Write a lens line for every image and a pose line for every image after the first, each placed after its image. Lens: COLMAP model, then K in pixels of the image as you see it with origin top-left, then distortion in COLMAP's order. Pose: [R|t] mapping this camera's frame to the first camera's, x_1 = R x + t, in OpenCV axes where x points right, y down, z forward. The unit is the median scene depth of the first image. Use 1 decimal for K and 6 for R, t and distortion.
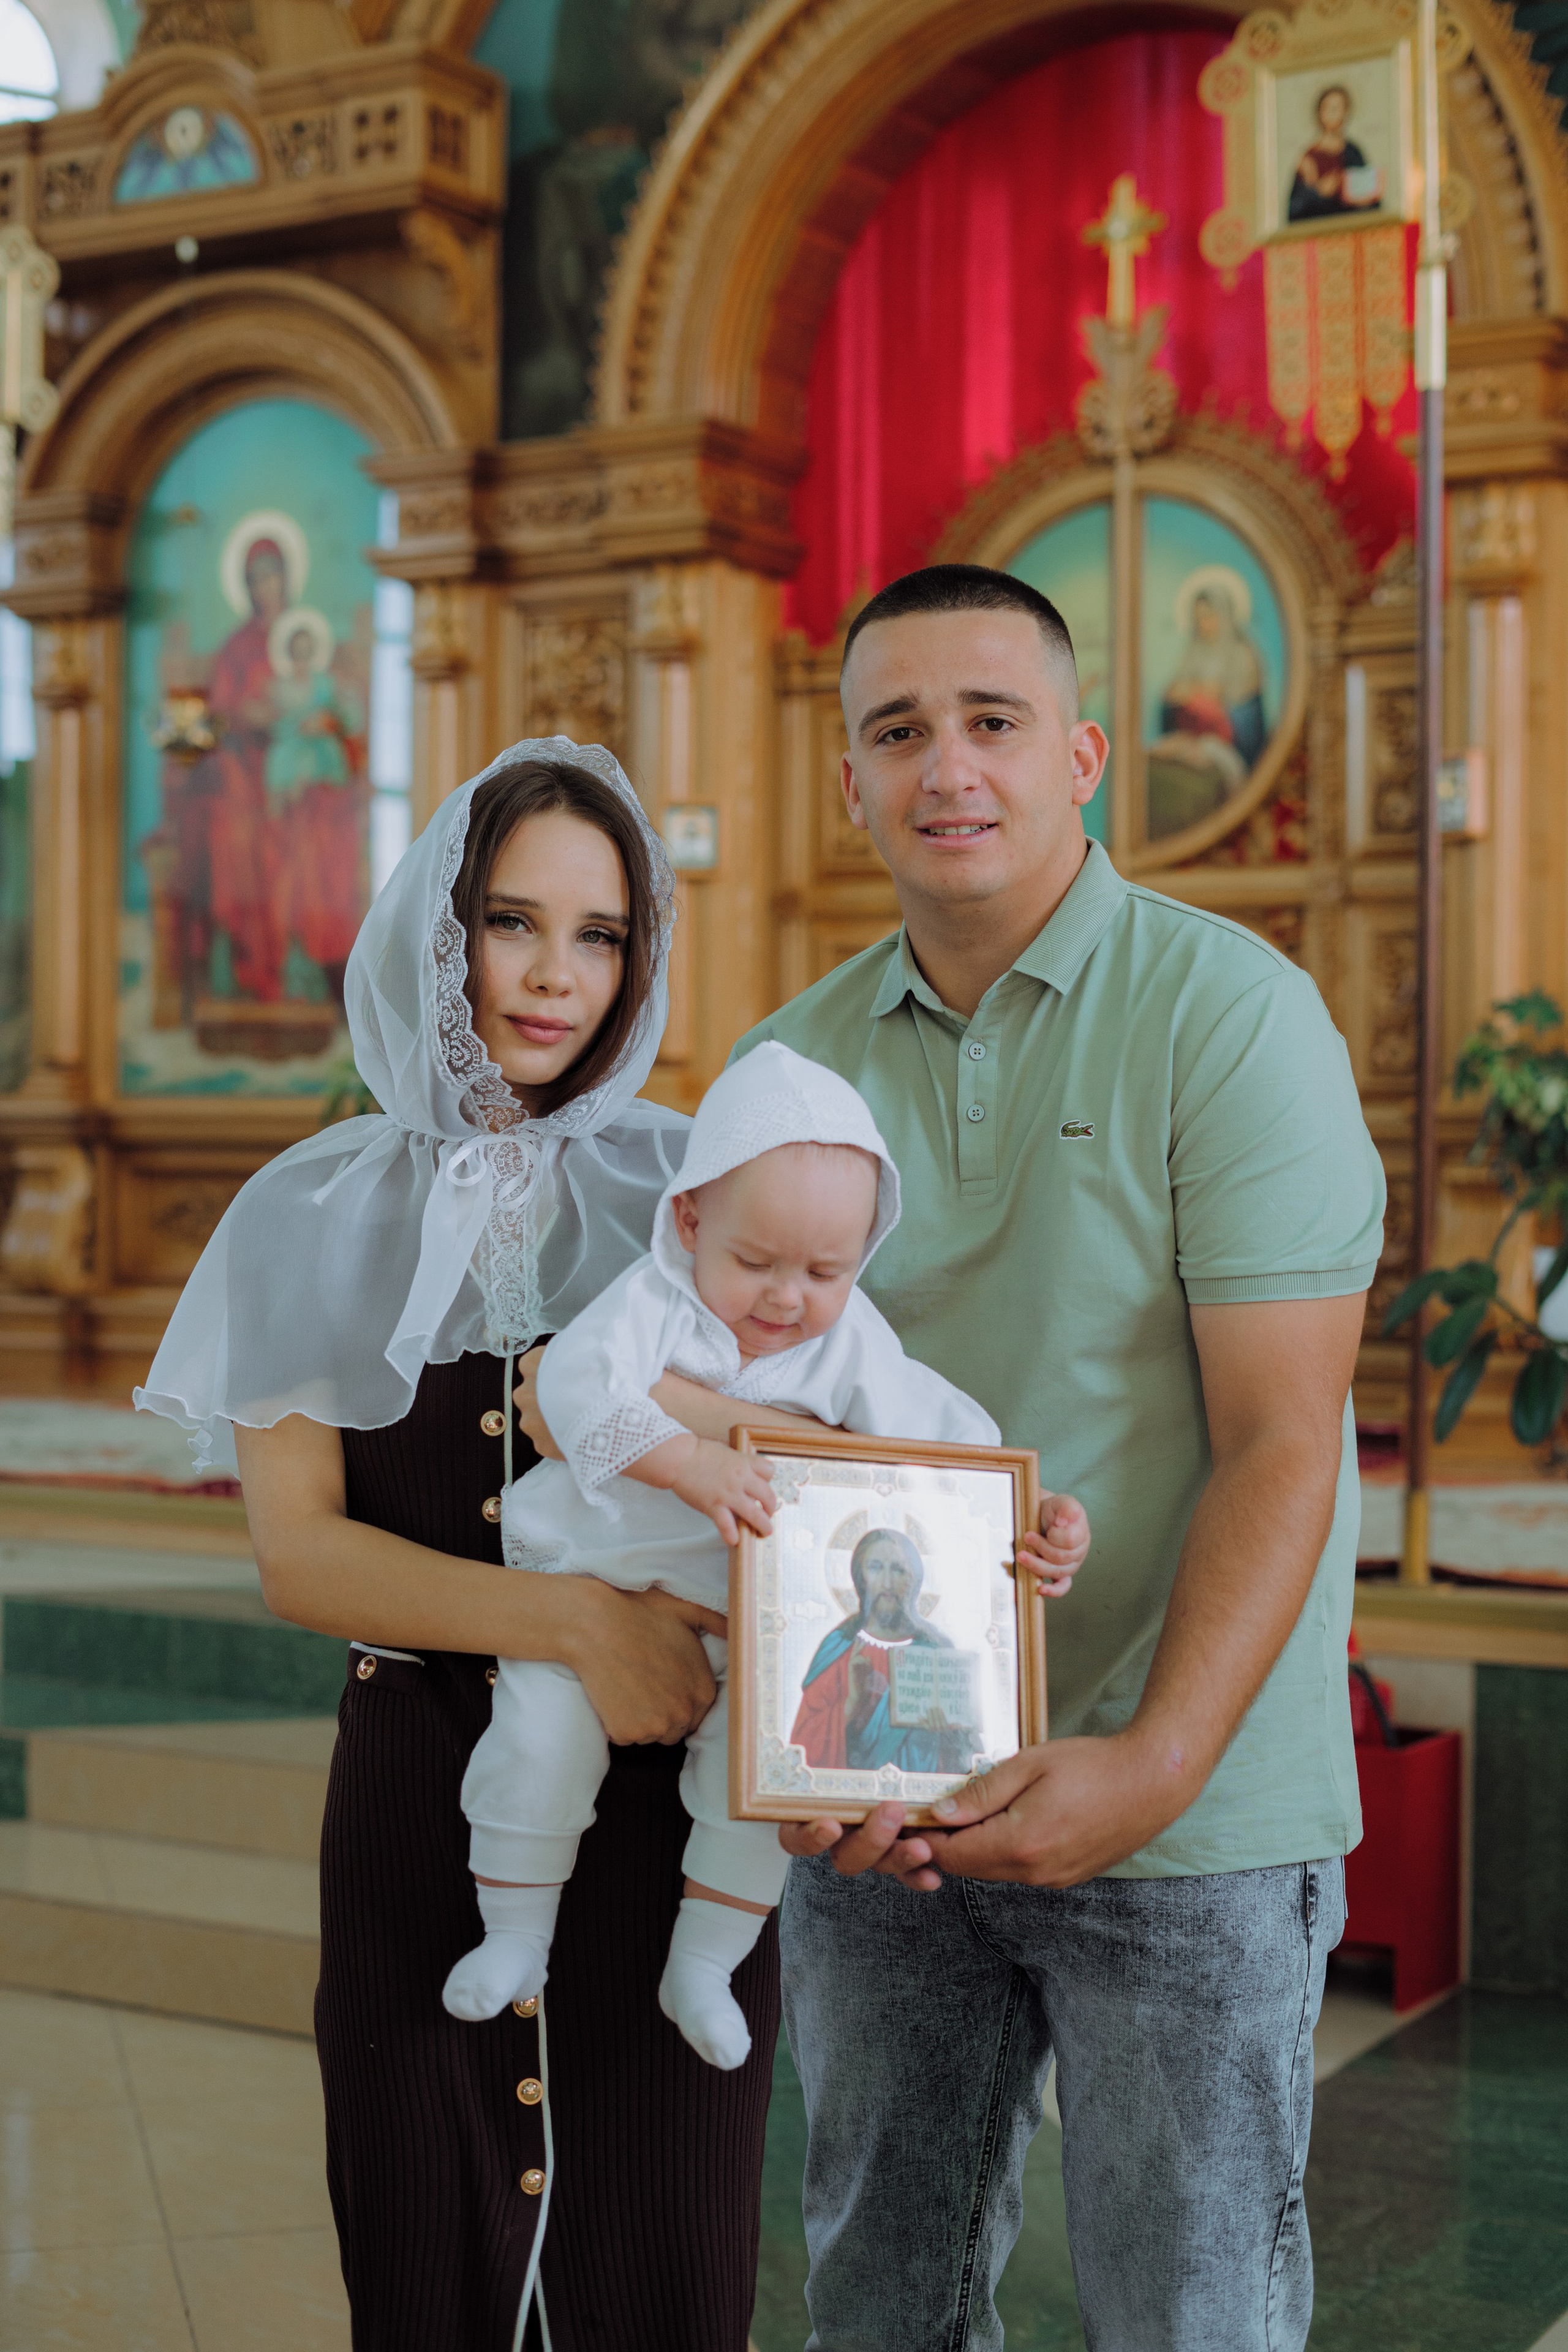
lens RADIAL K [[3460.5, 0, 784.0], [0, 3460.5, 1176.0], [0, 0, 1]] dist [-0.021604, -0.049419]
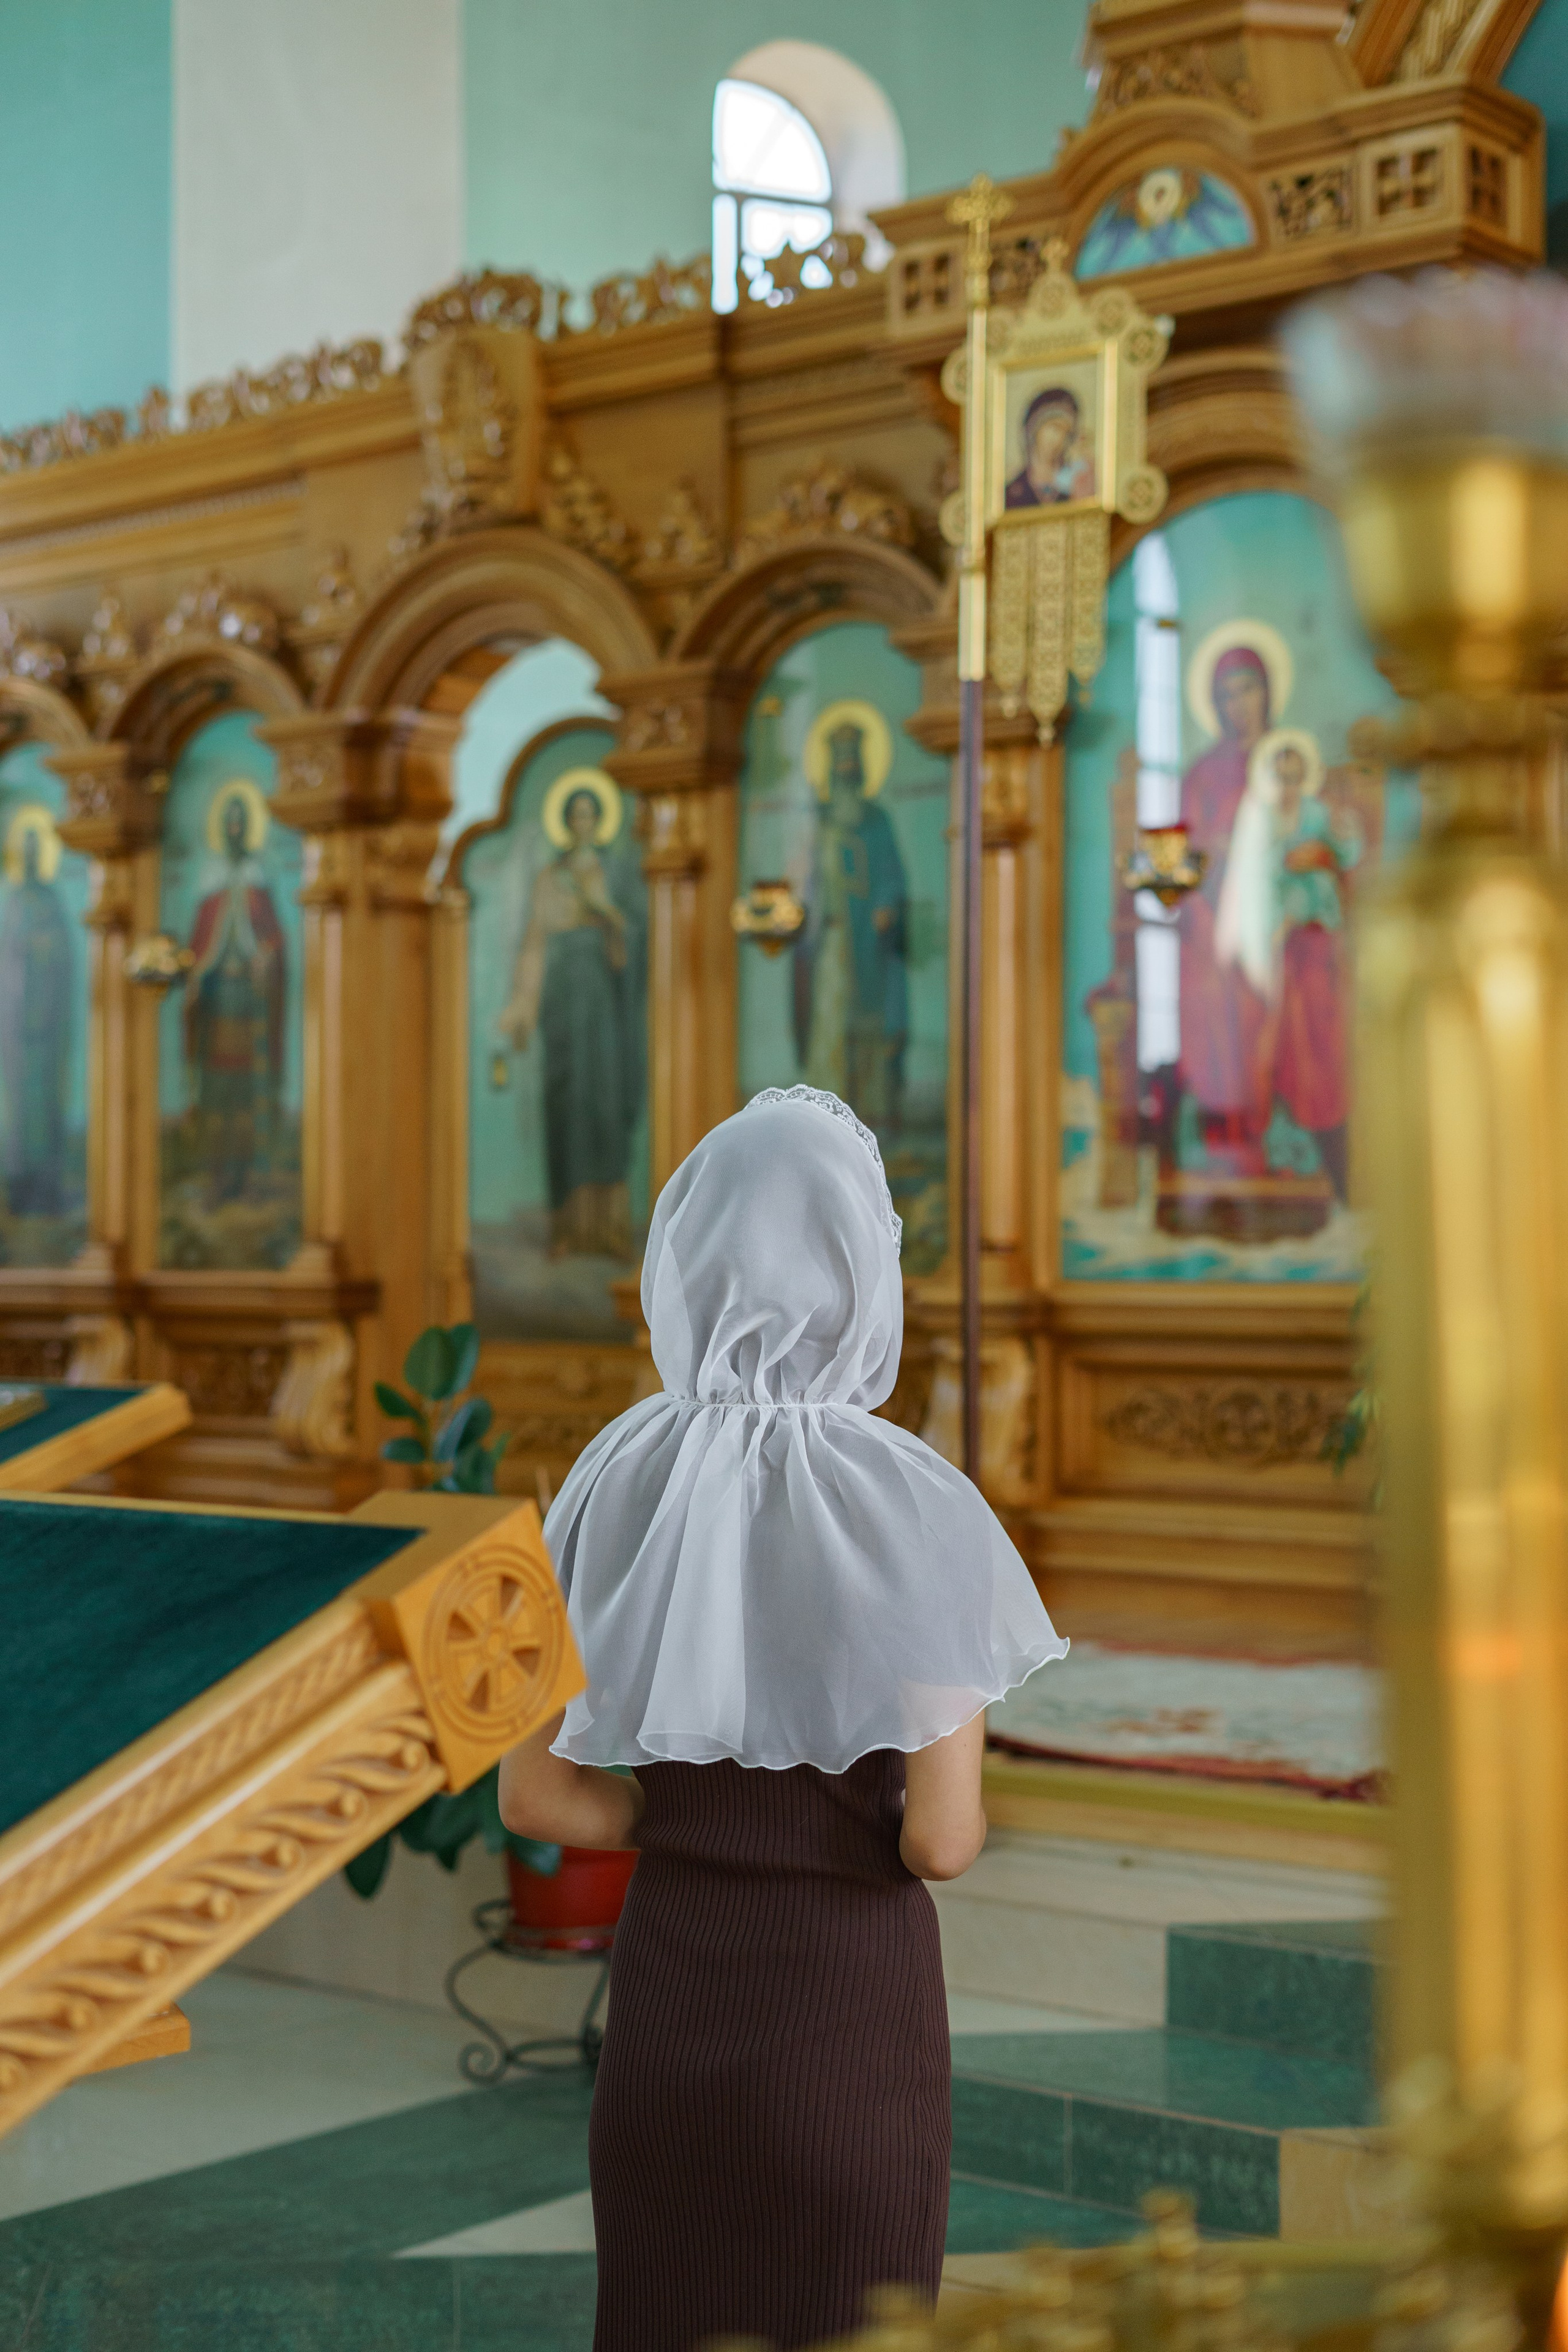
lens RADIAL K [[3460.5, 0, 784.0], [0, 3460.5, 1176.0], [0, 0, 1]] dist [-0.021604, -0.049419]
pose [[0.987600, -0.004424, -0.156927, -0.131294], [-0.002917, 0.998913, -0.046517, -0.009025], [0.156962, 0.046398, 0.986514, 0.119999]]
